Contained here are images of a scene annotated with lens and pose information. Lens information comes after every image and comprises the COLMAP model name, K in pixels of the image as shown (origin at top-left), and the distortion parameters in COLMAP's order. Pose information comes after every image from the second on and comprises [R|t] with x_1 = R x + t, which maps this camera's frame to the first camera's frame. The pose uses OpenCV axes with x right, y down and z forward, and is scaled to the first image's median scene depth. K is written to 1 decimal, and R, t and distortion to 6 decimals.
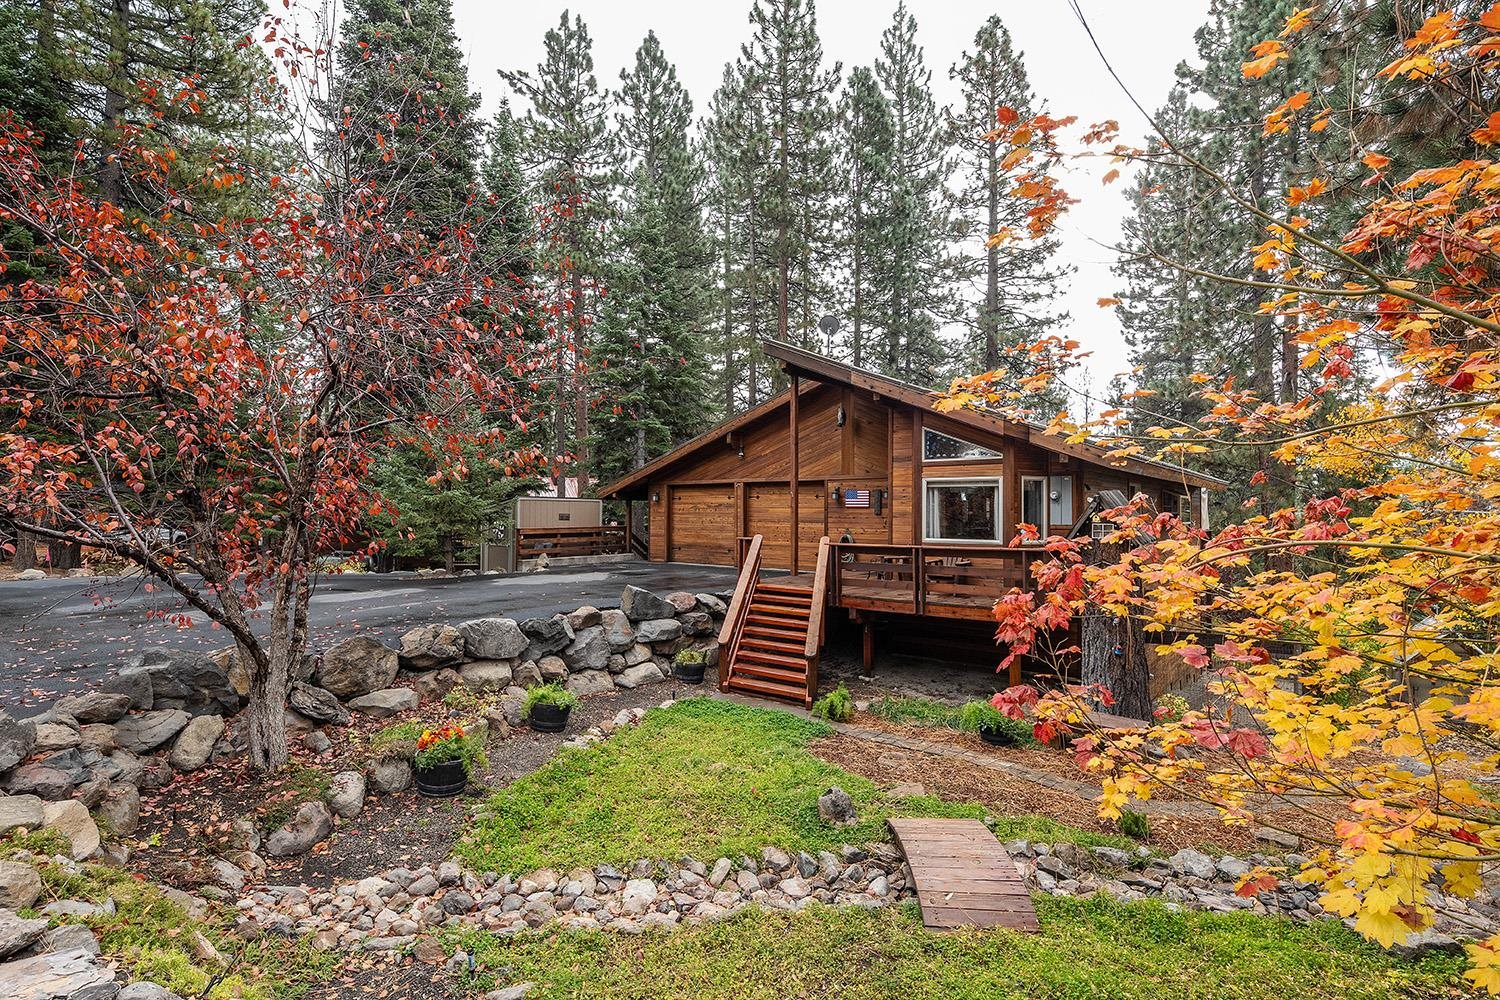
lens RADIAL K [[726.4, 0, 742.5], [0, 726.4, 505.4], [0, 0, 1]] dist [0.002161, -0.003232]
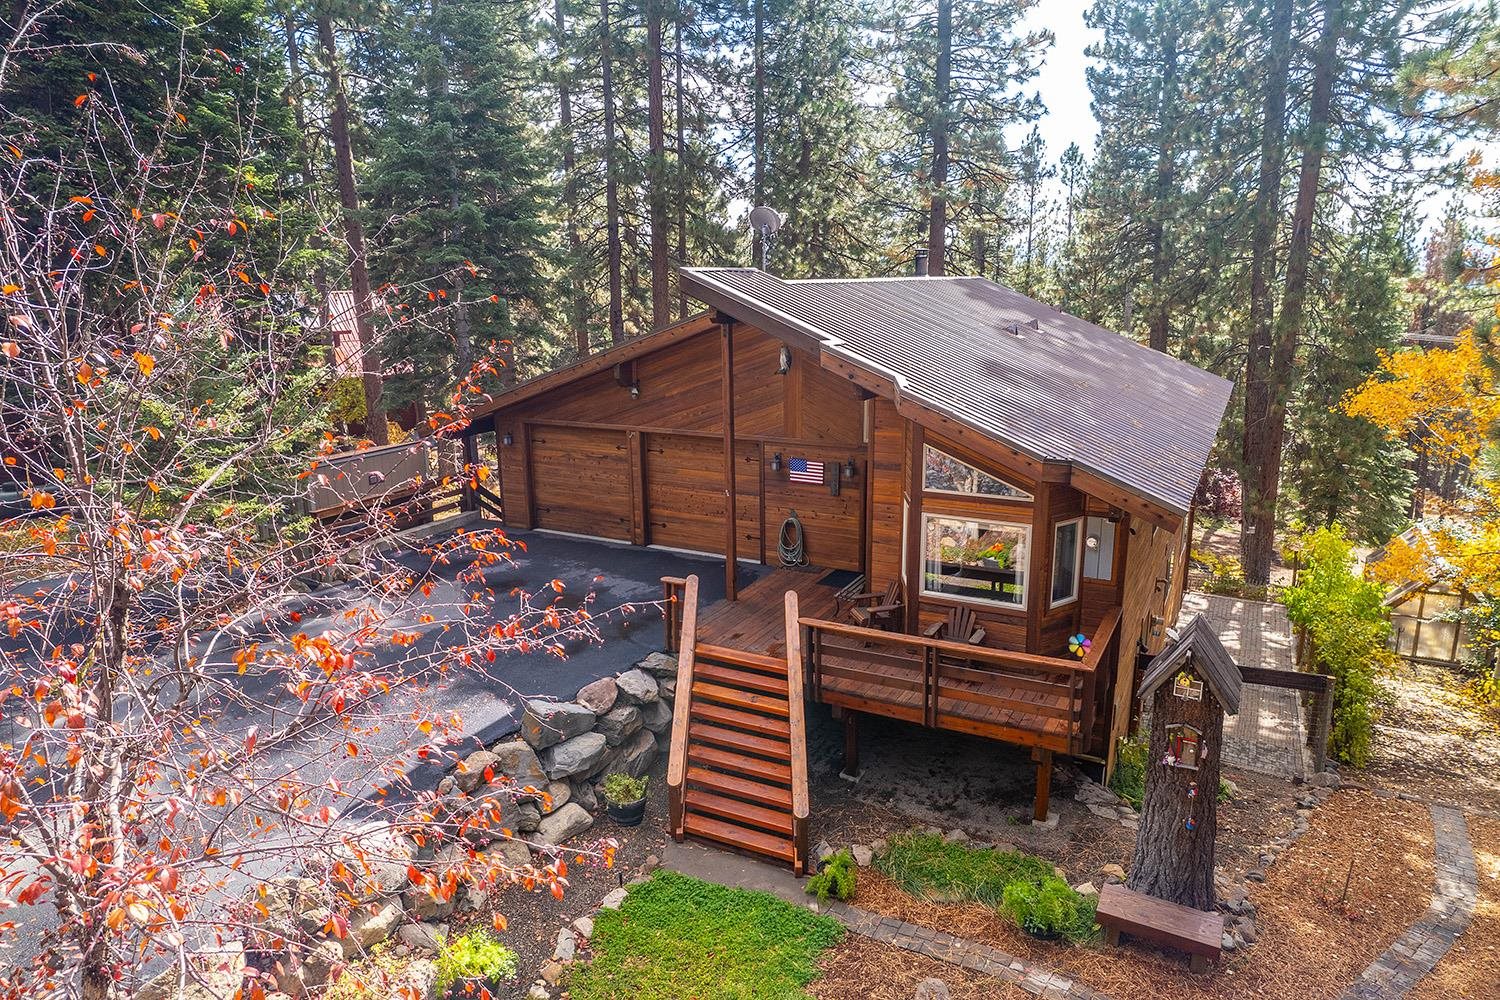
lens RADIAL K [[949.0, 0, 752.9], [0, 949.0, 496.8], [0, 0, 1]] dist [-0.019485, 0.000449]
pose [[0.981312, -0.057886, 0.183509, -0.094575], [0.012065, 0.970311, 0.241558, -0.283642], [-0.192044, -0.234830, 0.952877, 0.119489]]
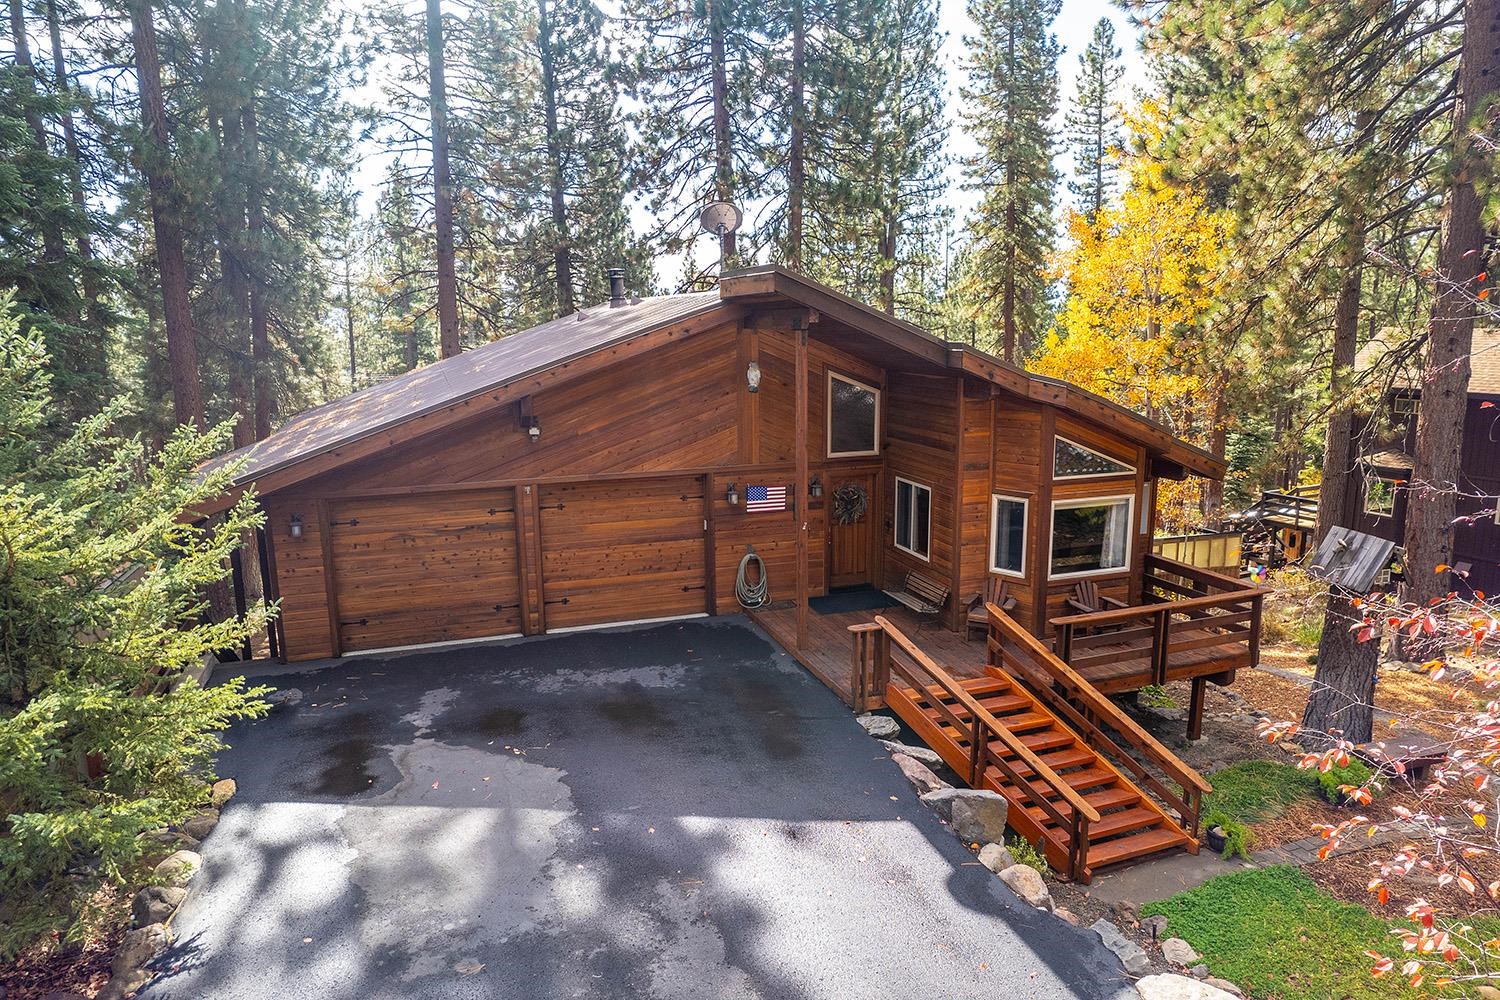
lens RADIAL K [[949.0, 0, 751.7], [0, 949.0, 501.8], [0, 0, 1]] dist [-0.019485, 0.000449]
pose [[0.527450, -0.169096, 0.832588, -0.746366], [0.001286, 0.980150, 0.198251, -0.234269], [-0.849585, -0.103496, 0.517198, 0.734668]]
